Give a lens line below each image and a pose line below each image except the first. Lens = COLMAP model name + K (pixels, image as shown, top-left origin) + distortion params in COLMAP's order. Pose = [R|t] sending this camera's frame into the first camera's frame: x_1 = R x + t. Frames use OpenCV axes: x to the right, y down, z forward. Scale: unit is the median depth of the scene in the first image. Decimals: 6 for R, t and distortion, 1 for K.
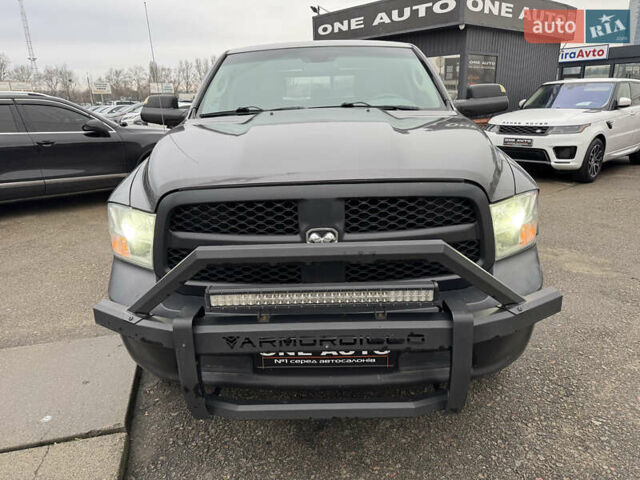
lens RADIAL K [[469.4, 0, 321.7], [0, 469.4, 239.2], [0, 0, 1]] dist [0.049431, -0.043502]
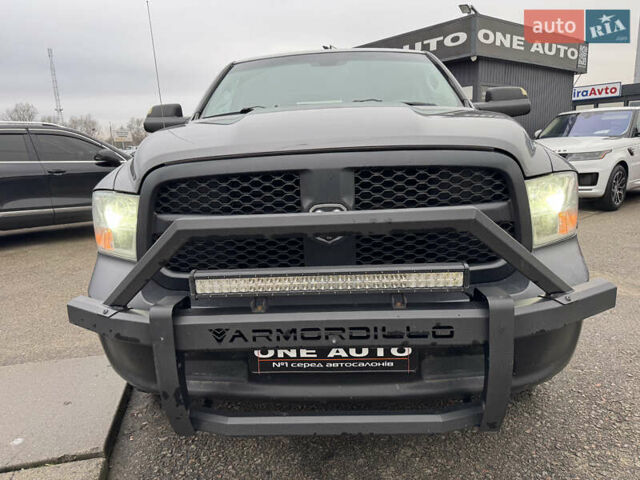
lens RADIAL K [[471.3, 0, 320.0], [0, 471.3, 240.0], [0, 0, 1]] dist [0.012899, -0.000677]
pose [[0.999416, -0.005635, -0.033697, 0.012579], [0.002476, 0.995657, -0.093070, 0.107487], [0.034075, 0.092932, 0.995089, 0.136338]]
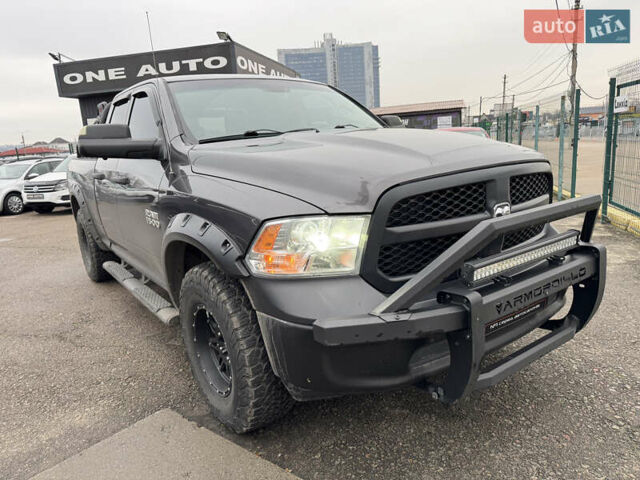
lens RADIAL K [[469.4, 0, 321.7], [0, 469.4, 239.2], [0, 0, 1]] dist [0.049431, -0.043502]
pose [[0.803384, -0.147629, 0.576871, -0.951863], [0.216224, 0.974978, -0.051617, 0.025873], [-0.554817, 0.166201, 0.815202, 0.255682]]
